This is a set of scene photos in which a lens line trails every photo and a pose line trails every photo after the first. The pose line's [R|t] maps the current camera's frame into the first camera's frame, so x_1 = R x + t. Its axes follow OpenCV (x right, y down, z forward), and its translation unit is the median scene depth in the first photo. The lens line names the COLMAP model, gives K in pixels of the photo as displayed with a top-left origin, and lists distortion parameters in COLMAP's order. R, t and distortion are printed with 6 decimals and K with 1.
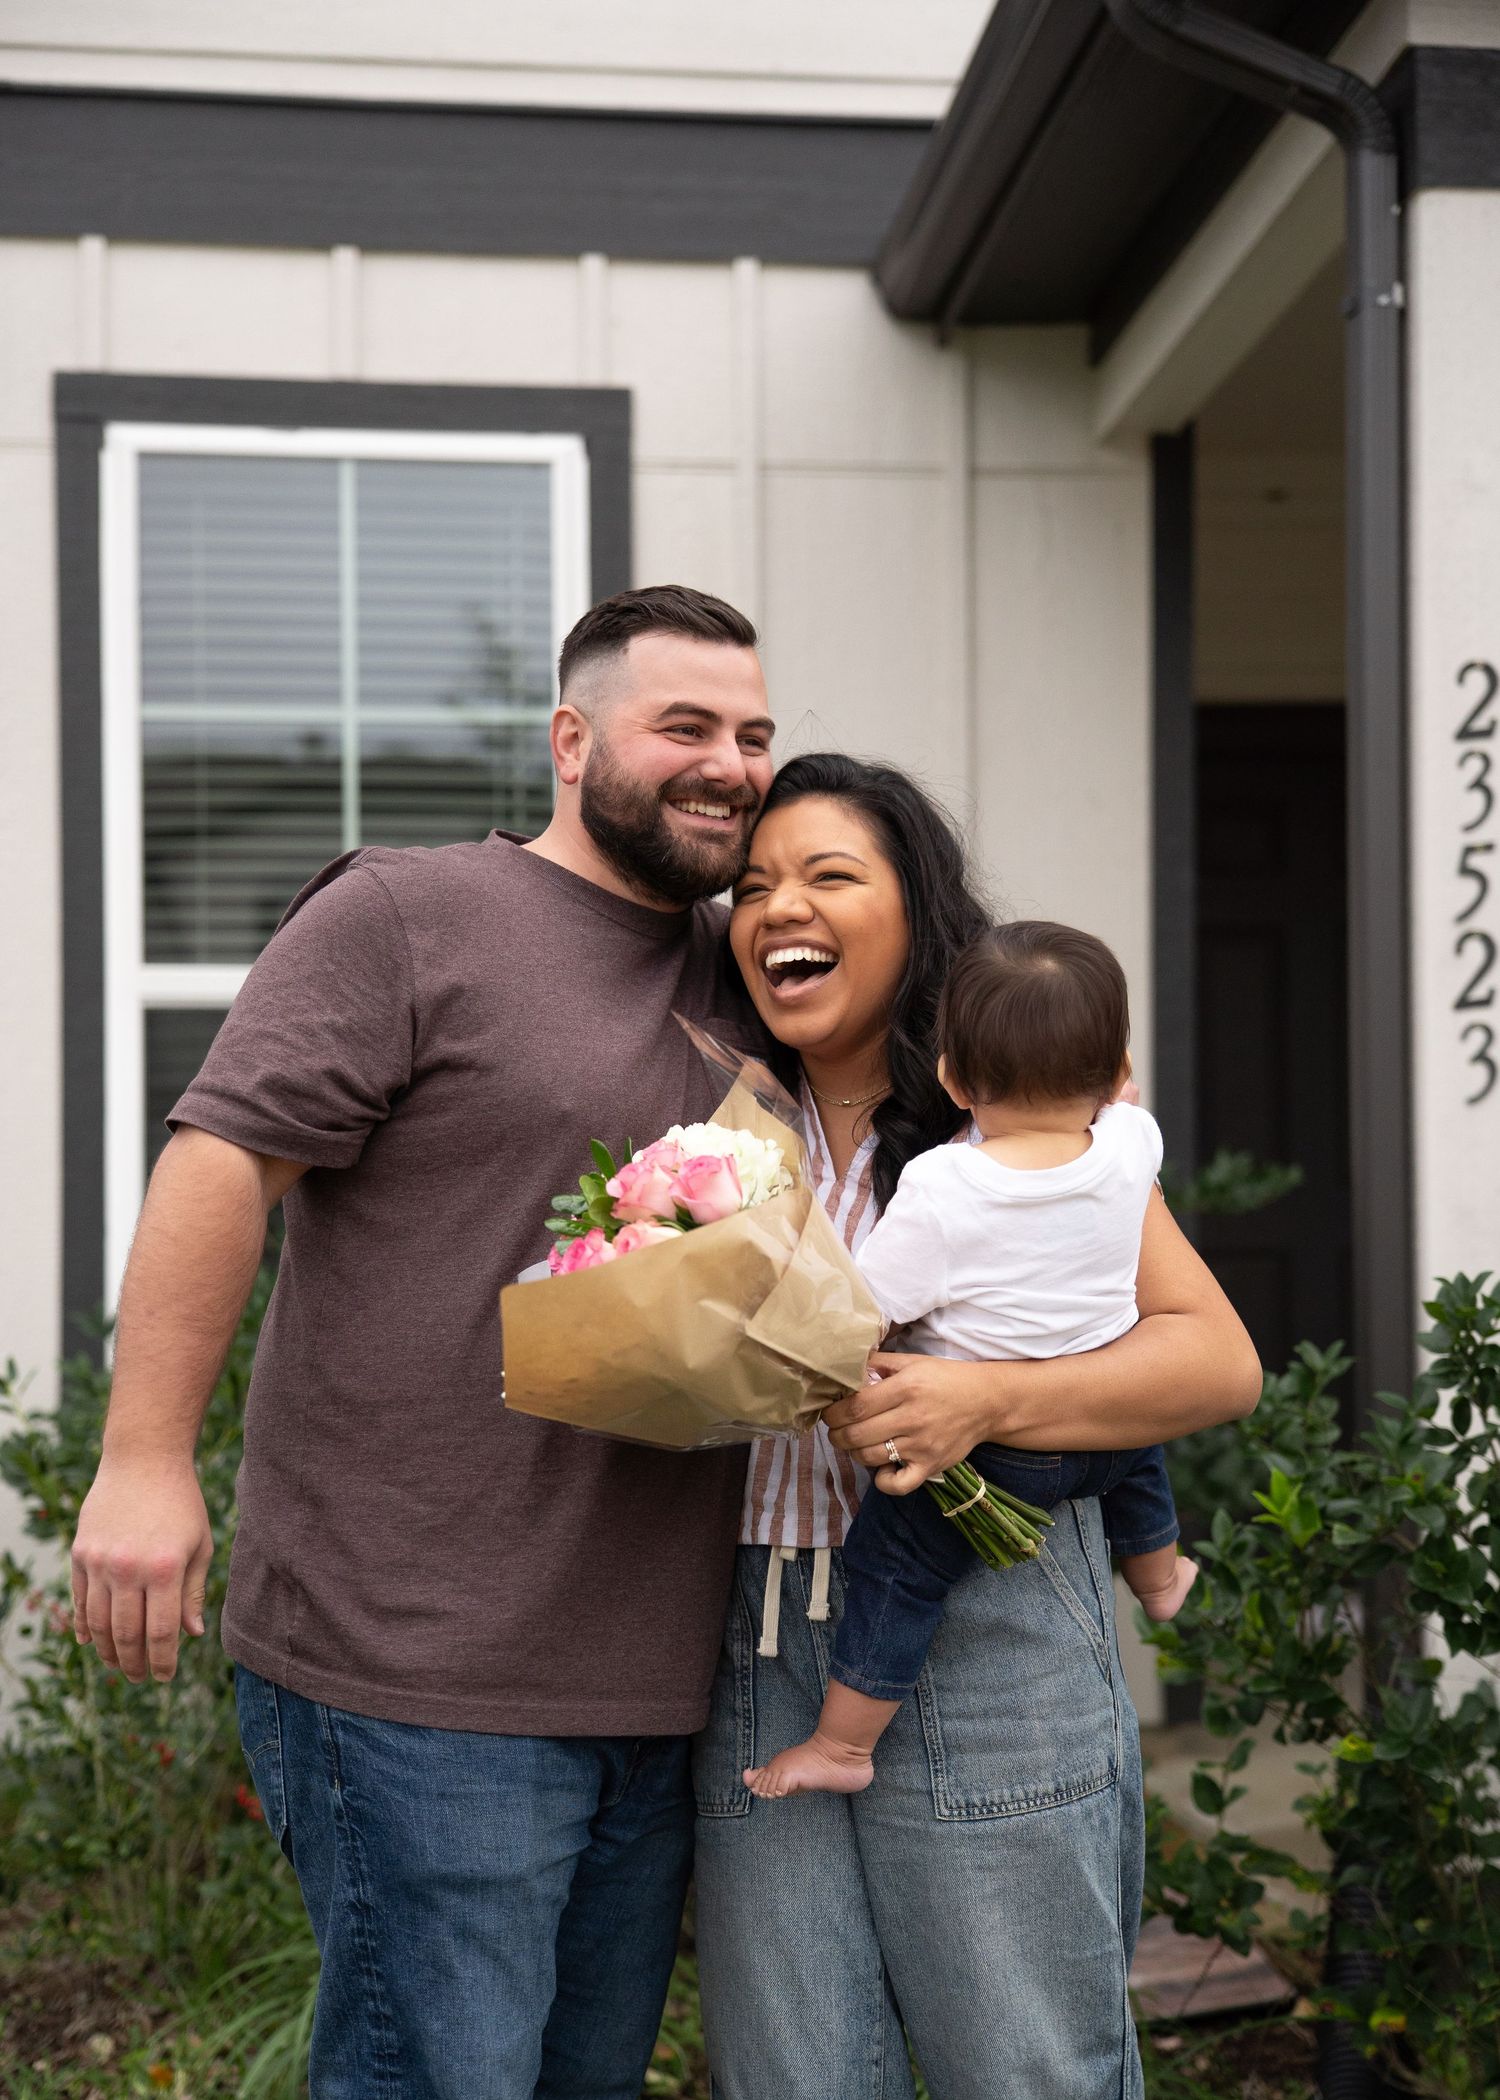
lens RADIAL K [[2813.7, 0, 753.2], [0, 2813.7, 1124.3], [0, 0, 1]] dist [0.183253, -0.385128]
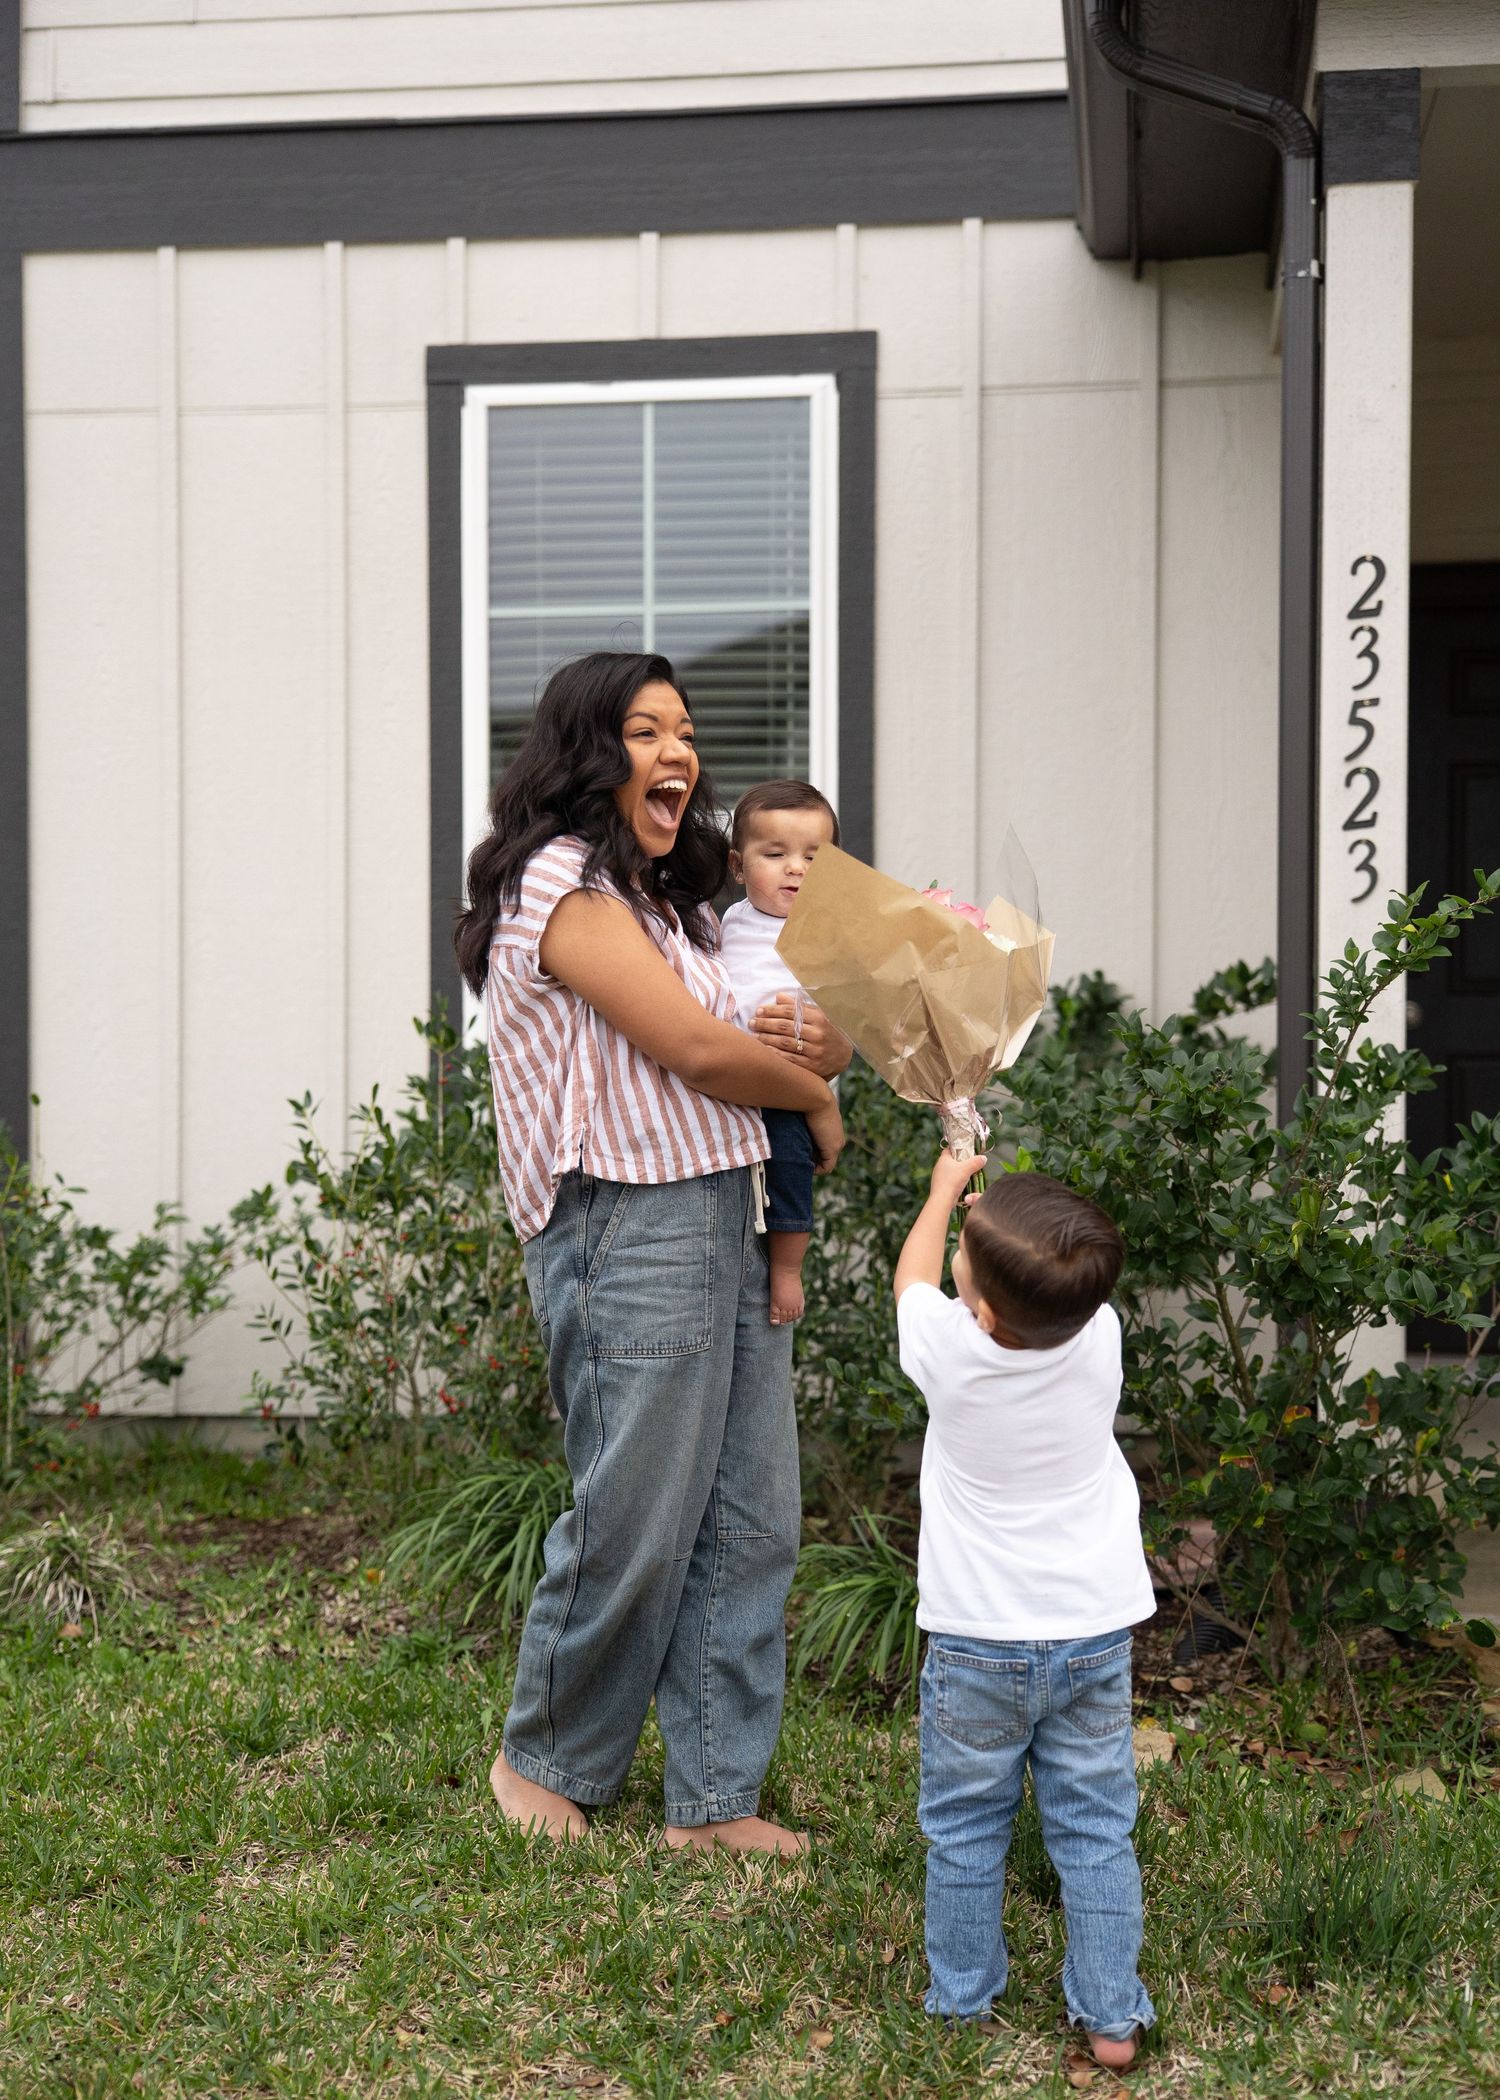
lens RADIAL K [[2903.6, 0, 750.0], [0, 2903.6, 1050.0], [0, 0, 1]] dist [0.125650, -0.055266]
pose [[0.971026, 0.006642, -0.238882, 0.210433], [-0.000817, 0.999700, 0.024473, 0.019032], [0.238973, -0.023569, 0.970740, -0.242484]]
